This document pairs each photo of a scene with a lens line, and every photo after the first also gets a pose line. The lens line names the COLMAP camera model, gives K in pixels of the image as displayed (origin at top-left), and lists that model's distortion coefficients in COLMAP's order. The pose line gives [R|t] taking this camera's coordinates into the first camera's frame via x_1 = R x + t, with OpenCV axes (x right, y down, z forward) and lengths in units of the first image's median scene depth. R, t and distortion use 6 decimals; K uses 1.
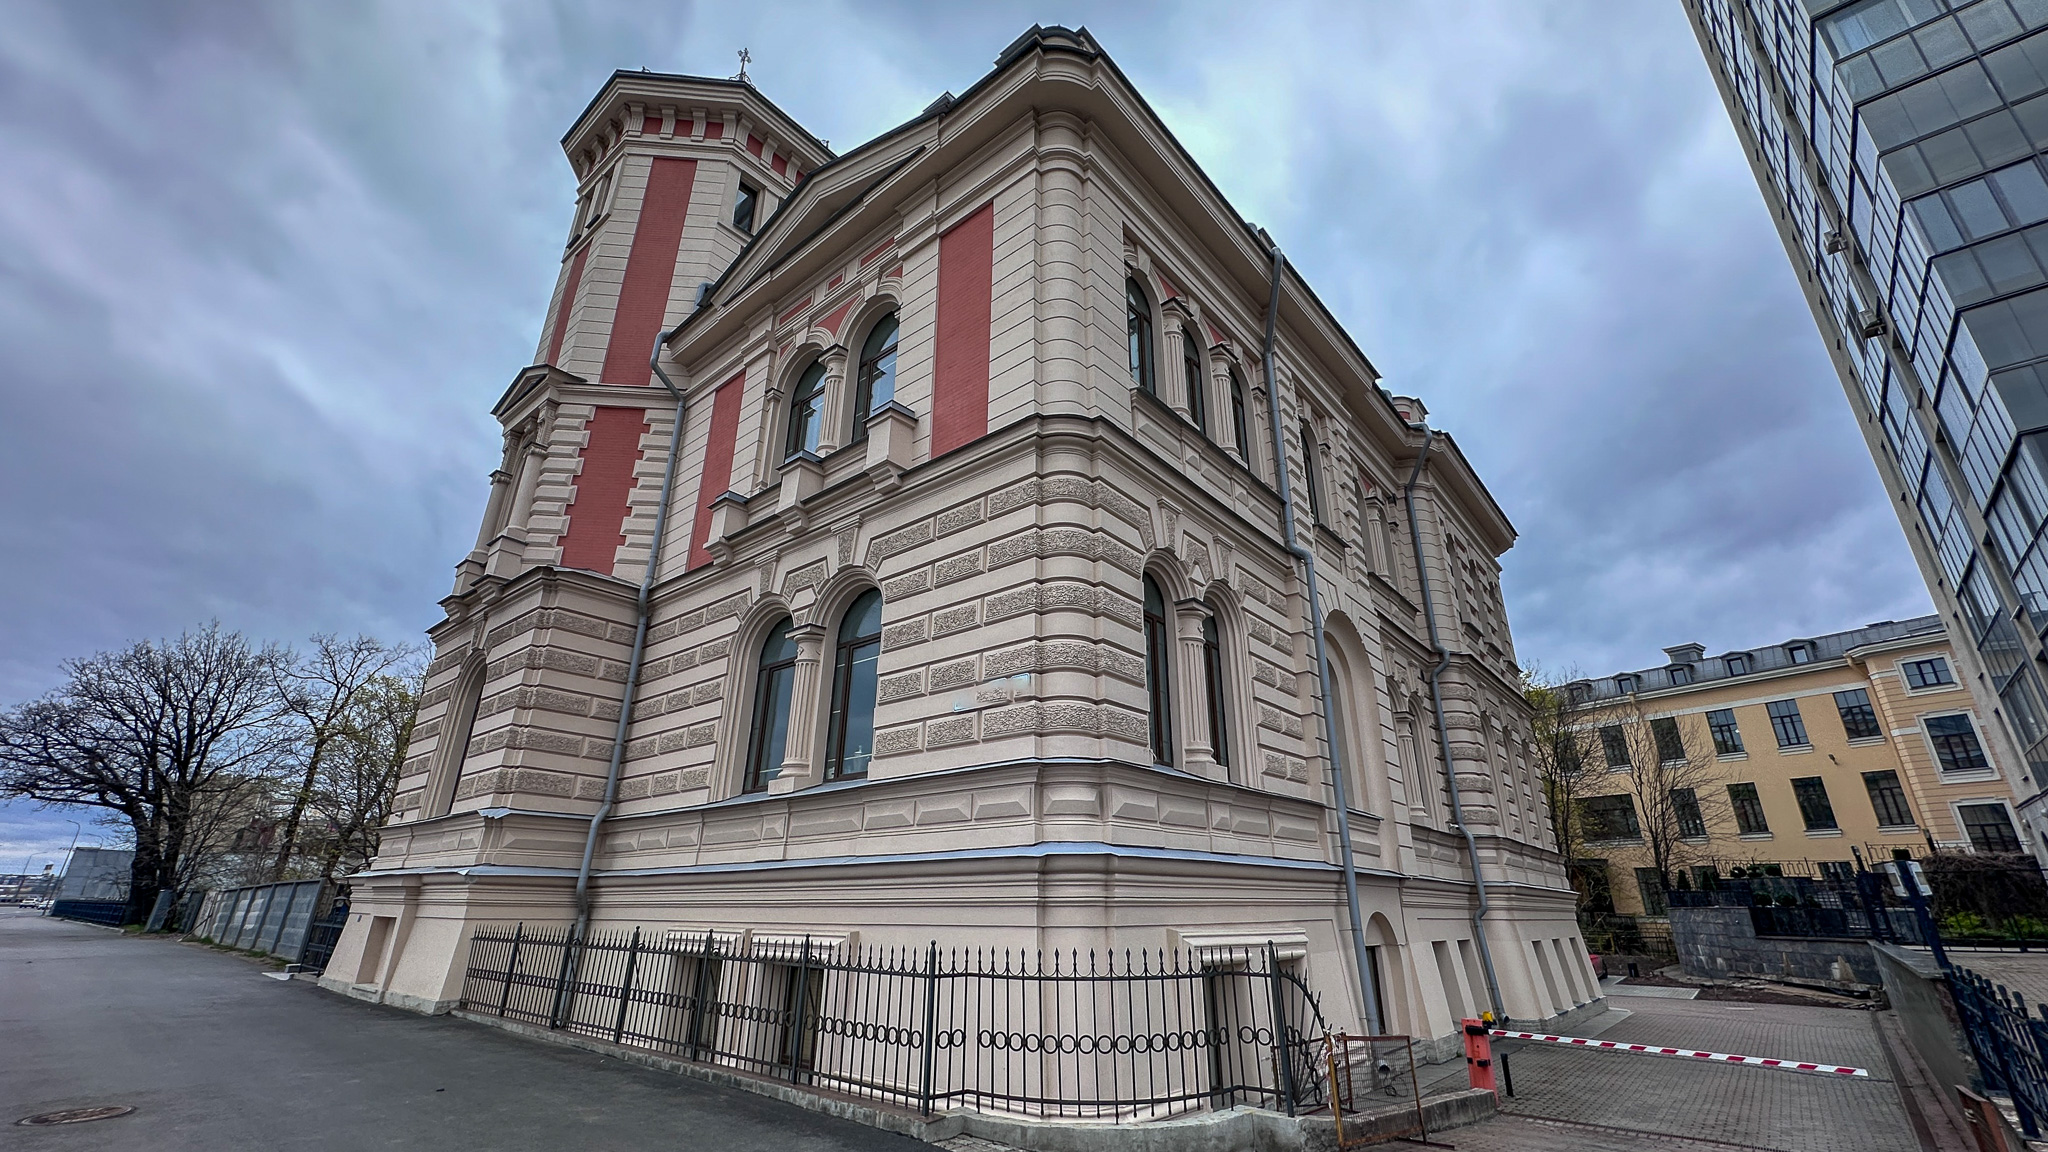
lens RADIAL K [[832.5, 0, 1026.6], [0, 832.5, 564.6], [0, 0, 1]] dist [-0.012203, 0.003391]
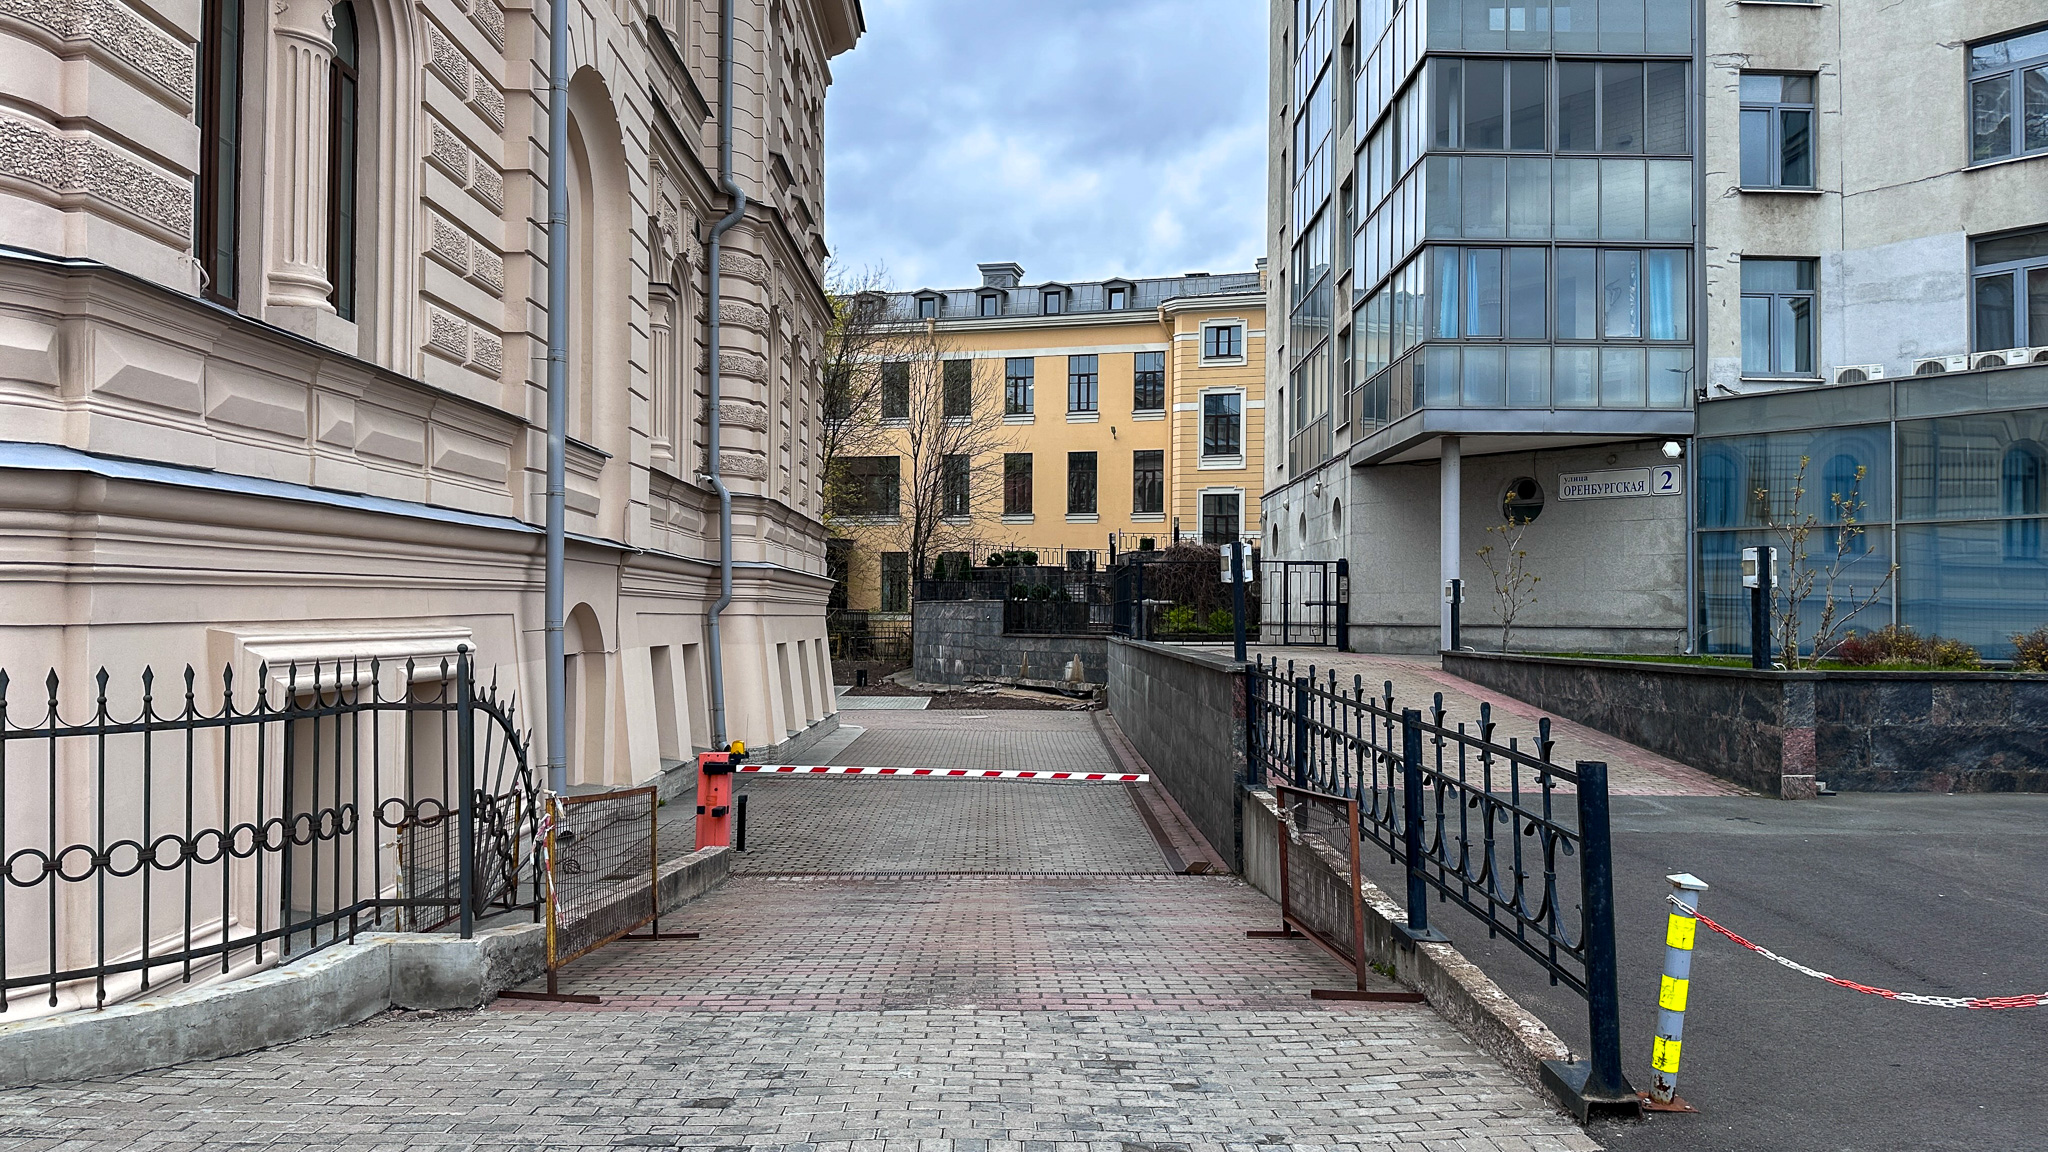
lens RADIAL K [[1420.7, 0, 1024.0], [0, 1420.7, 576.0], [0, 0, 1]] dist [0.133683, -0.175240]
pose [[0.753911, 0.009213, 0.656912, -0.012454], [-0.248050, 0.929884, 0.271636, 0.029410], [-0.608350, -0.367737, 0.703335, 0.061094]]
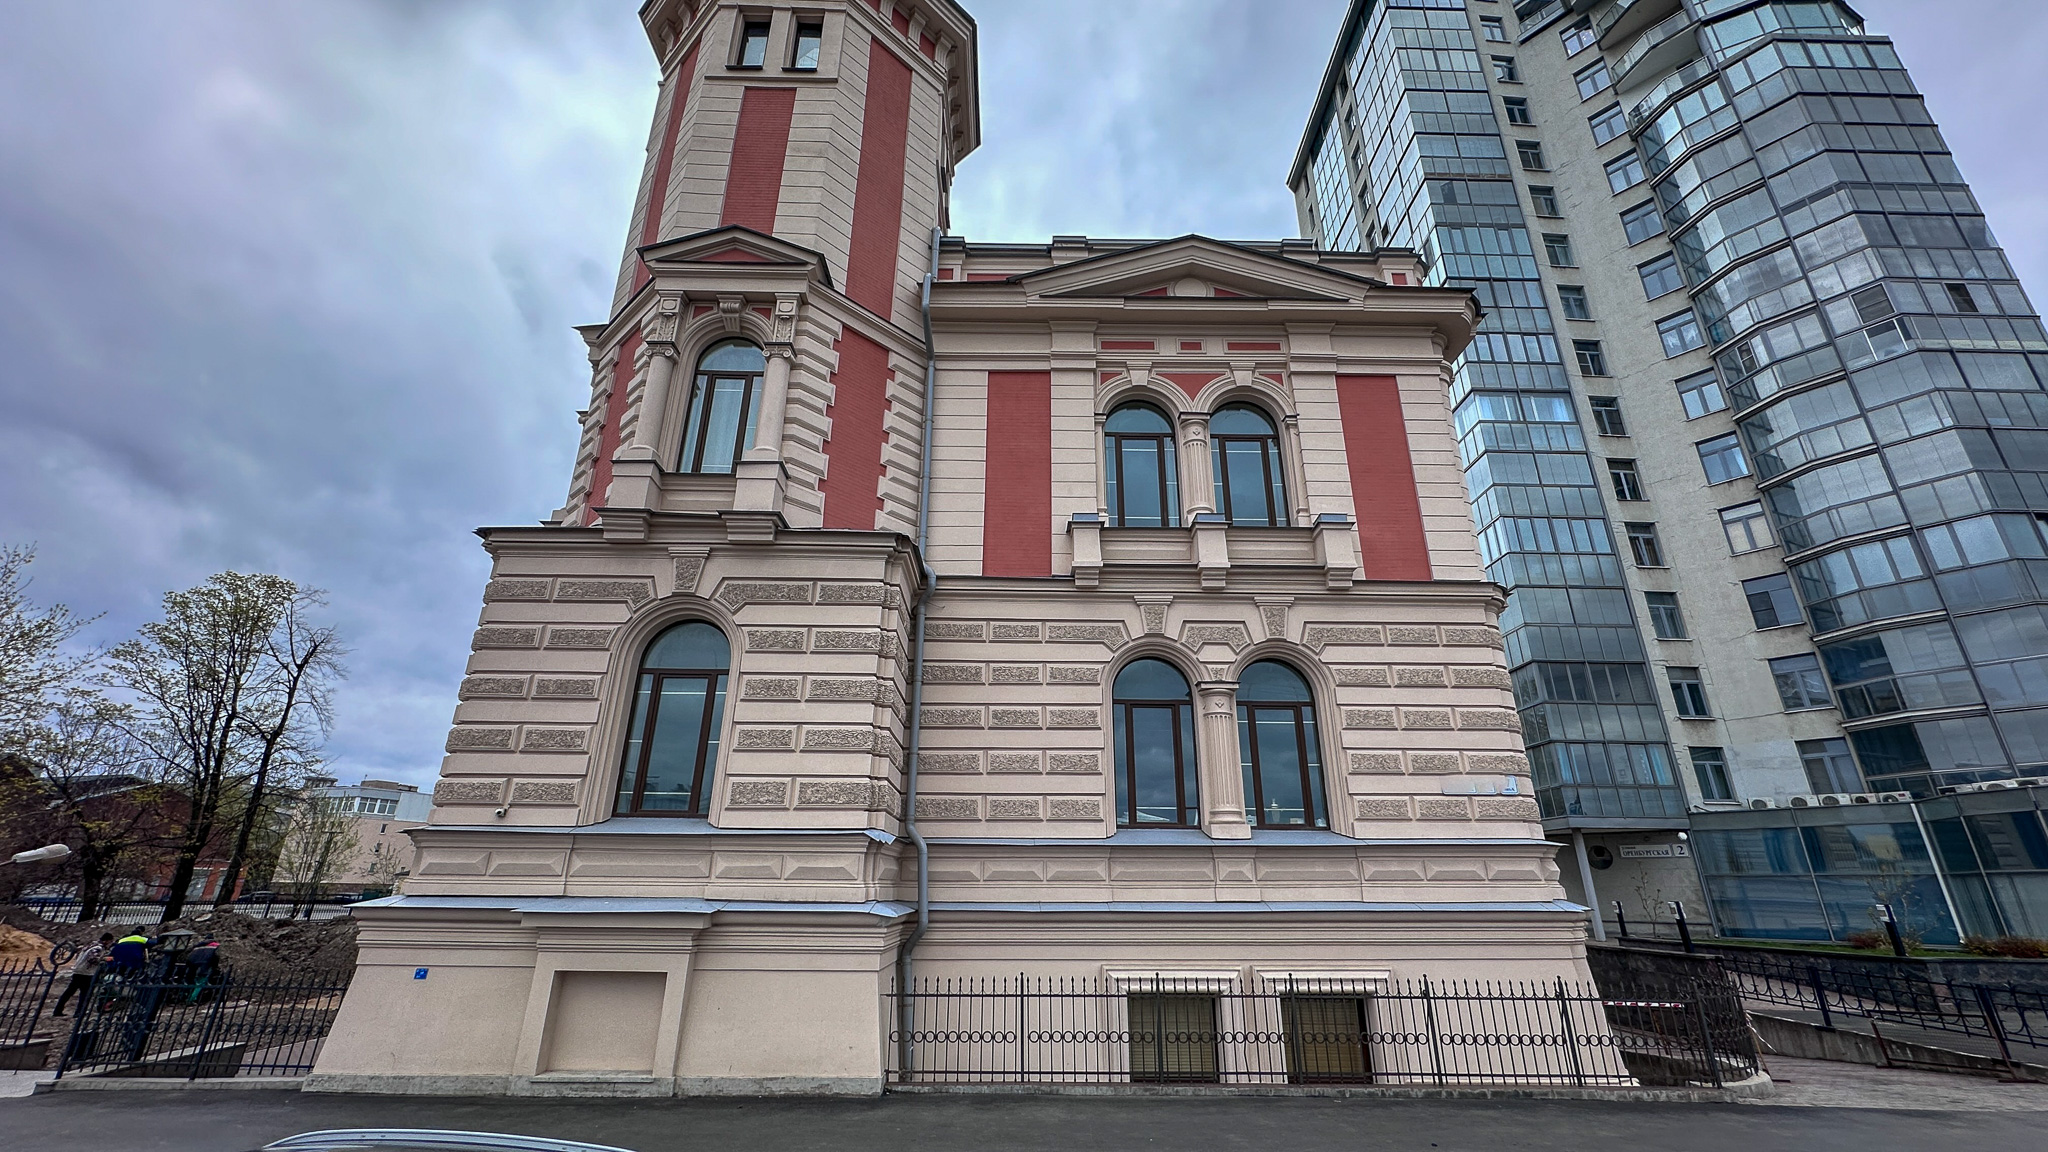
lens RADIAL K [[832.5, 0, 1026.6], [0, 832.5, 564.6], [0, 0, 1]] dist [-0.012203, 0.003391]
pose [[0.752229, 0.242828, 0.612524, -1.188367], [-0.251955, 0.964972, -0.073131, 0.073301], [-0.608826, -0.099317, 0.787062, 0.324280]]
